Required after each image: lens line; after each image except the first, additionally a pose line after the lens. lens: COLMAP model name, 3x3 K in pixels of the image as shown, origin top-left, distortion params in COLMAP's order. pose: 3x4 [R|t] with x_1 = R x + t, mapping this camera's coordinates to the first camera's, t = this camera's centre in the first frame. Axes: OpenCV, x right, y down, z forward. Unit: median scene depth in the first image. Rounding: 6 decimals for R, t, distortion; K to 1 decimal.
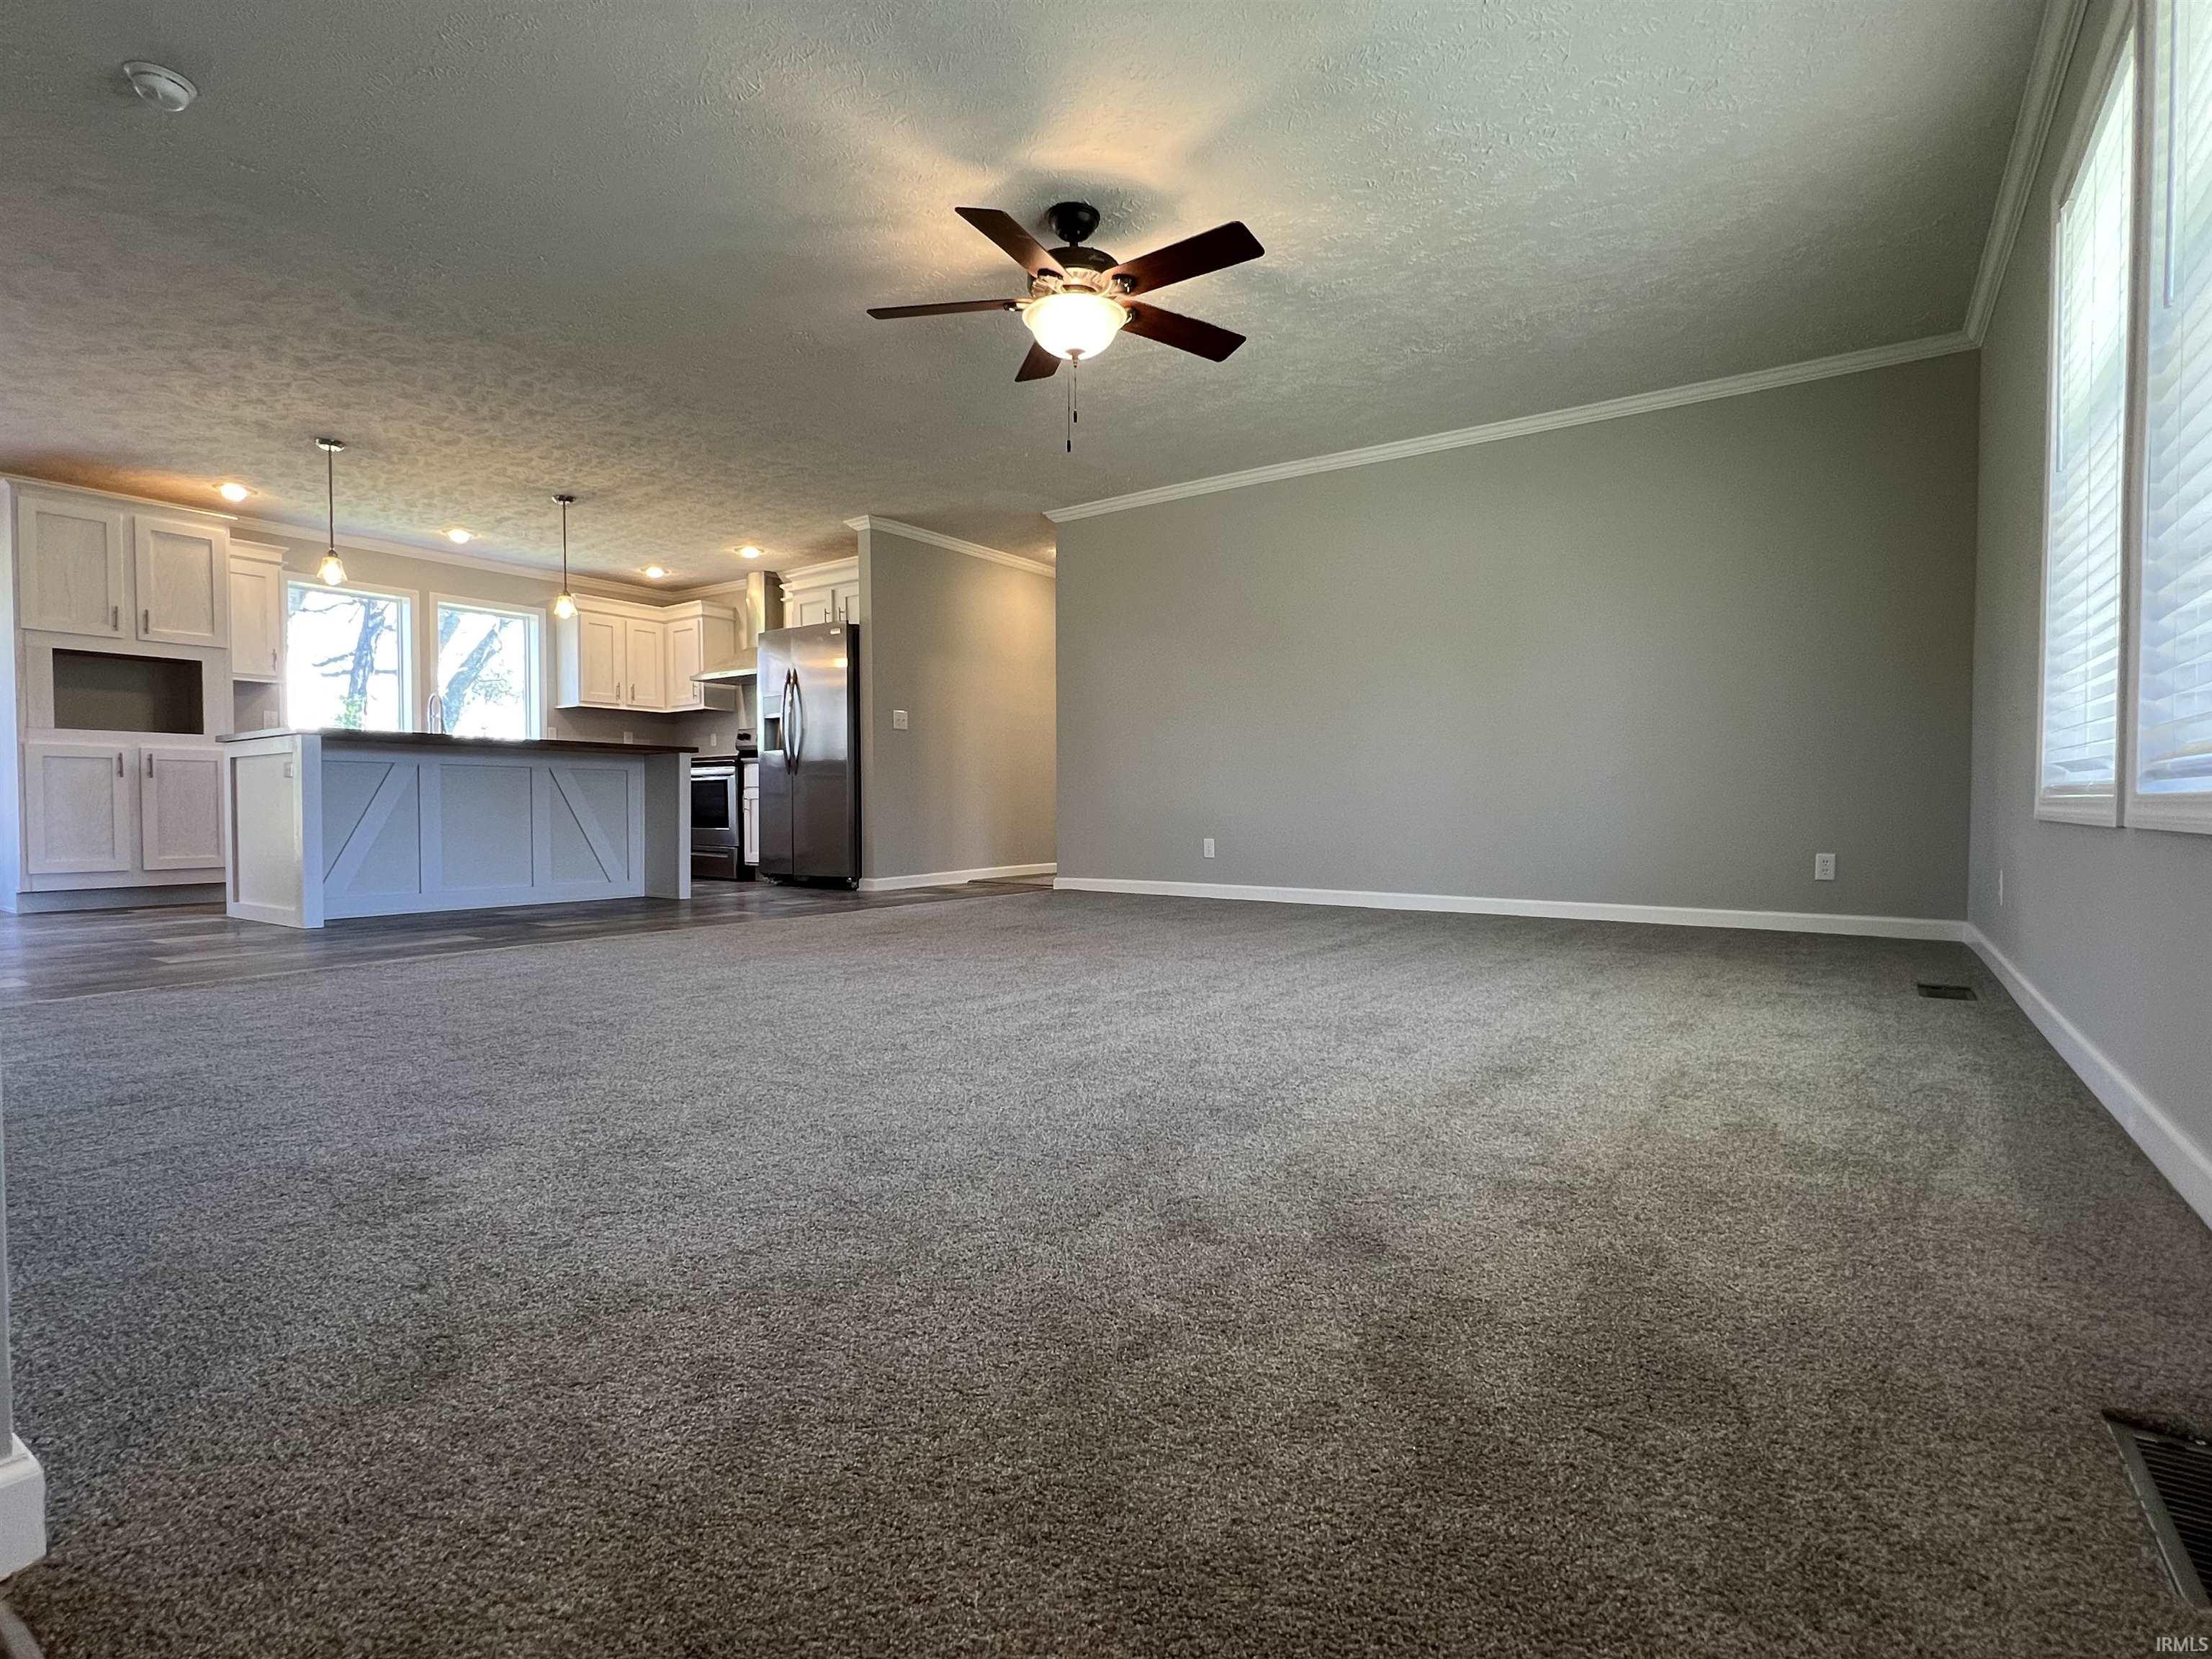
lens RADIAL K [[1070.3, 0, 1103.2], [0, 1070.3, 836.7], [0, 0, 1]] dist [0.001320, -0.000074]
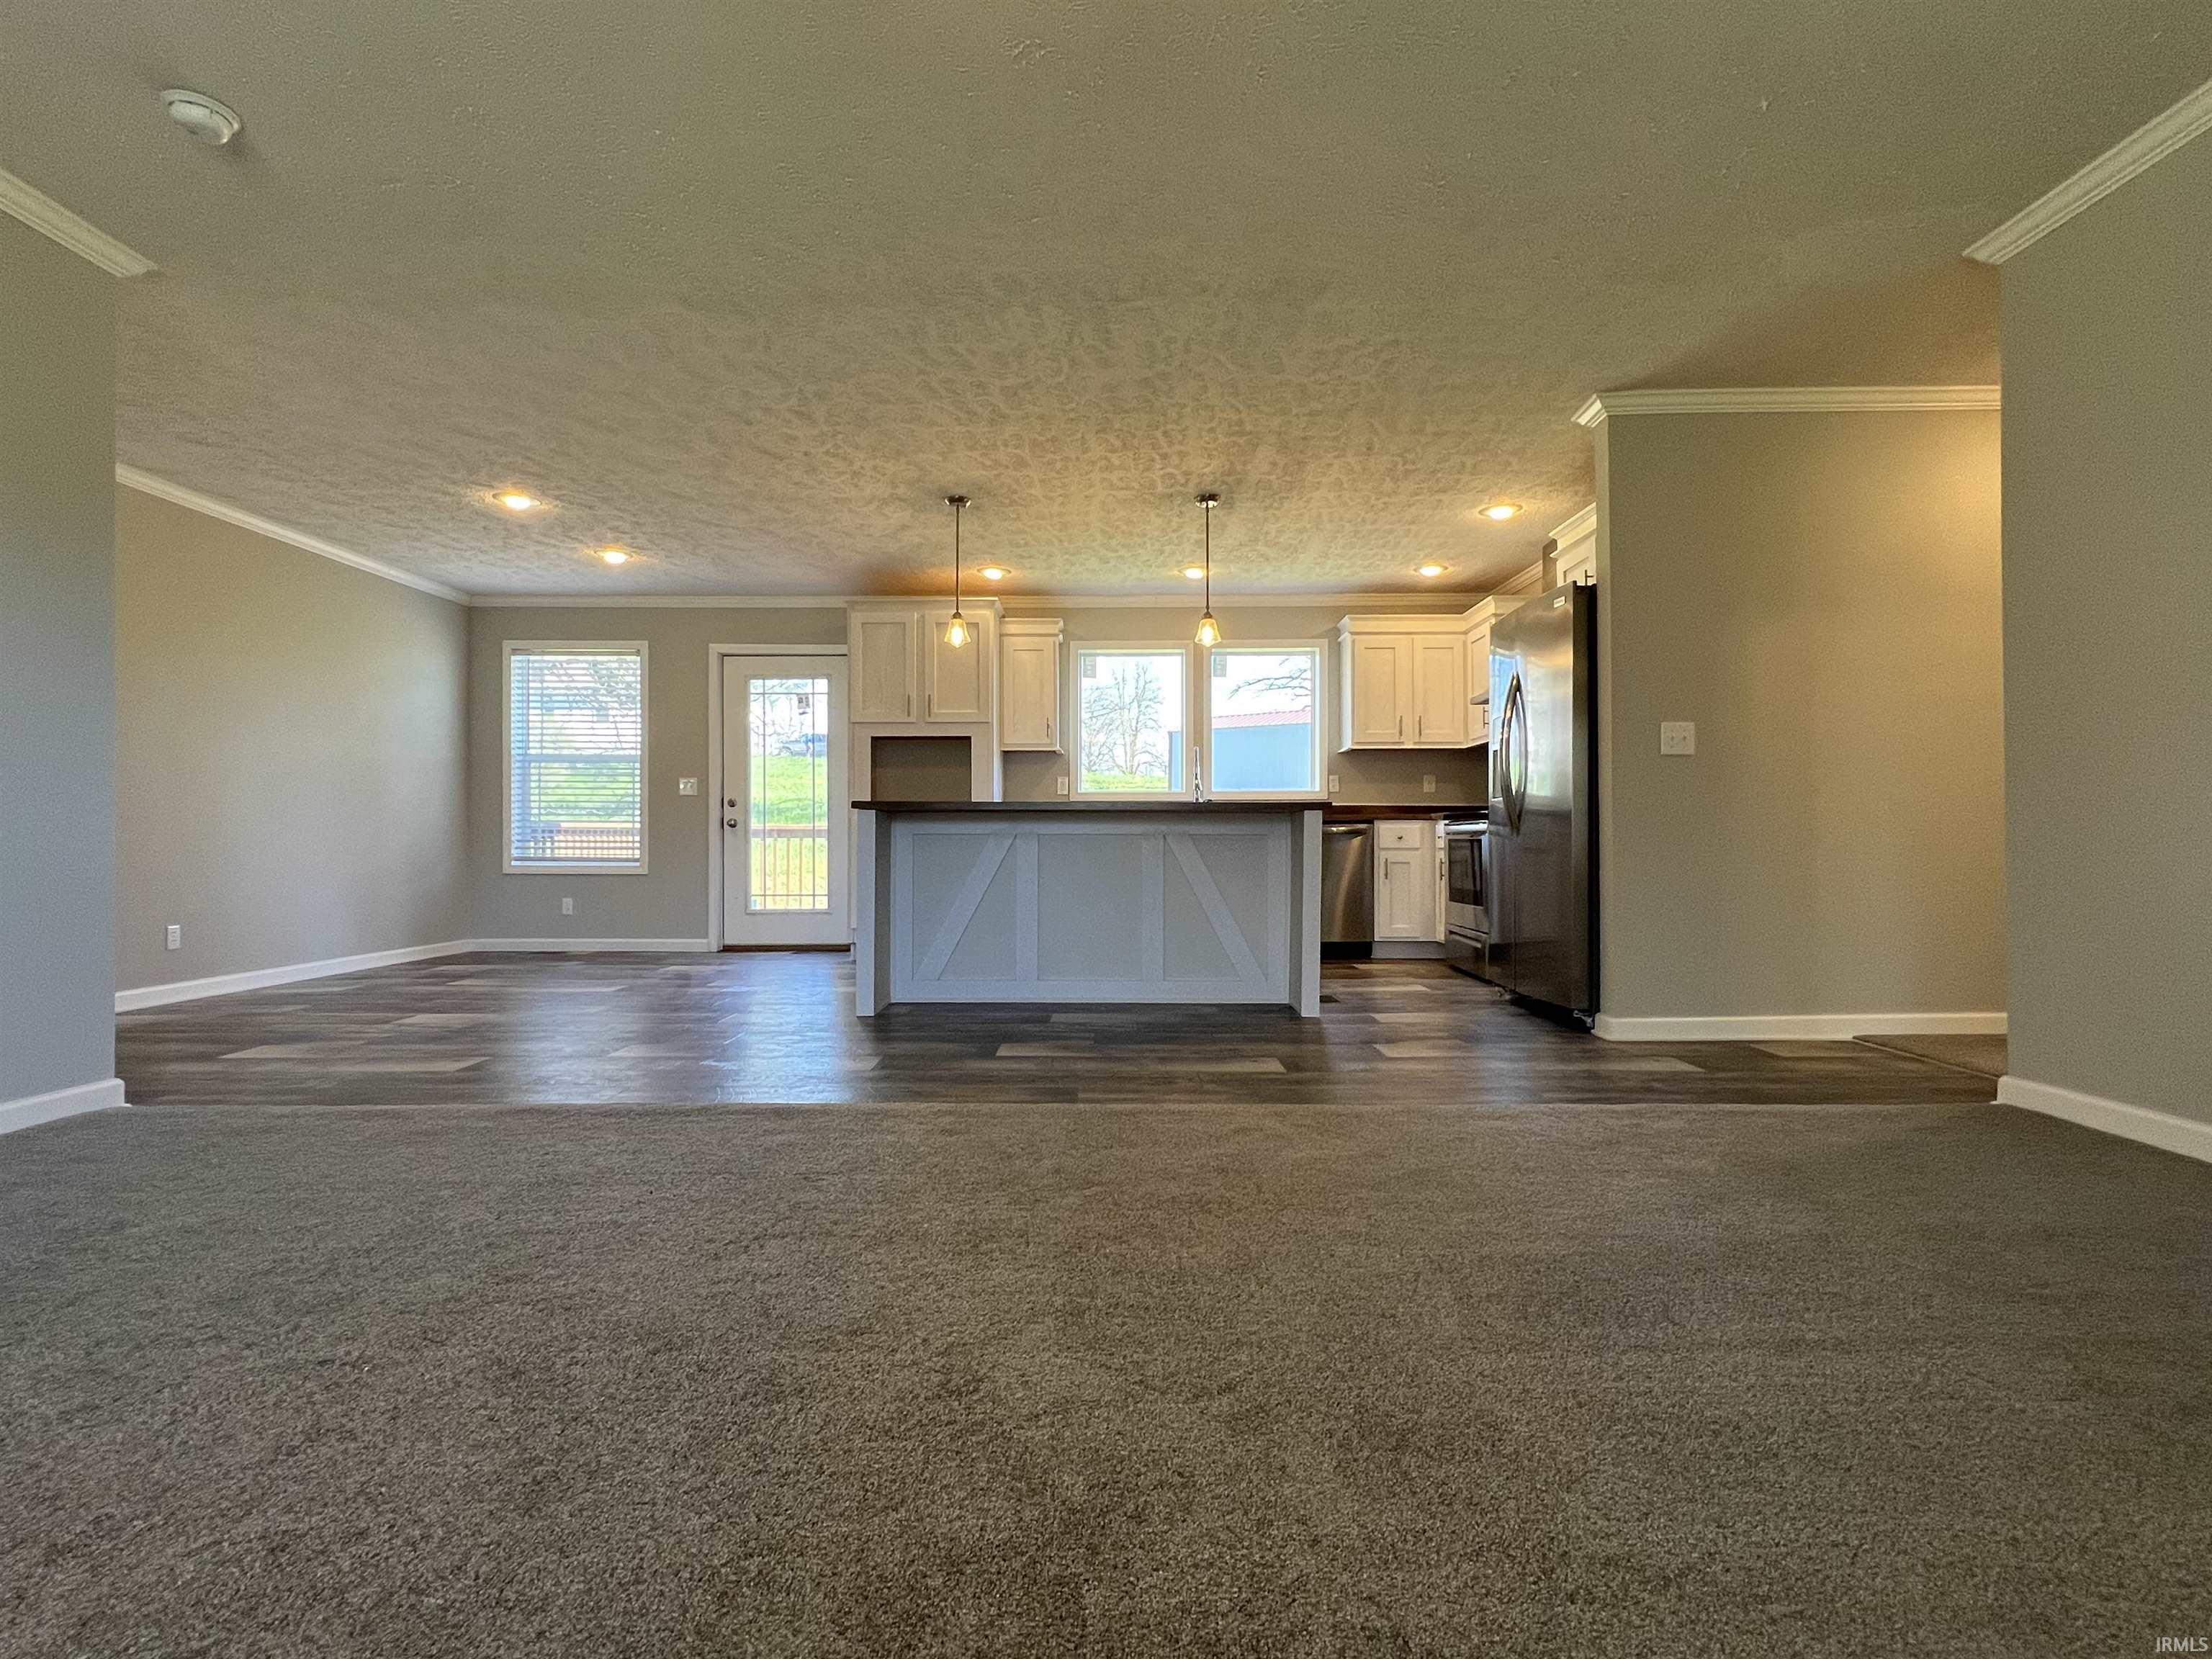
lens RADIAL K [[1070.3, 0, 1103.2], [0, 1070.3, 836.7], [0, 0, 1]] dist [0.001320, -0.000074]
pose [[0.568263, -0.000756, -0.822846, 0.117456], [-0.021363, 0.999649, -0.015671, -0.048262], [0.822569, 0.026483, 0.568048, 0.494191]]
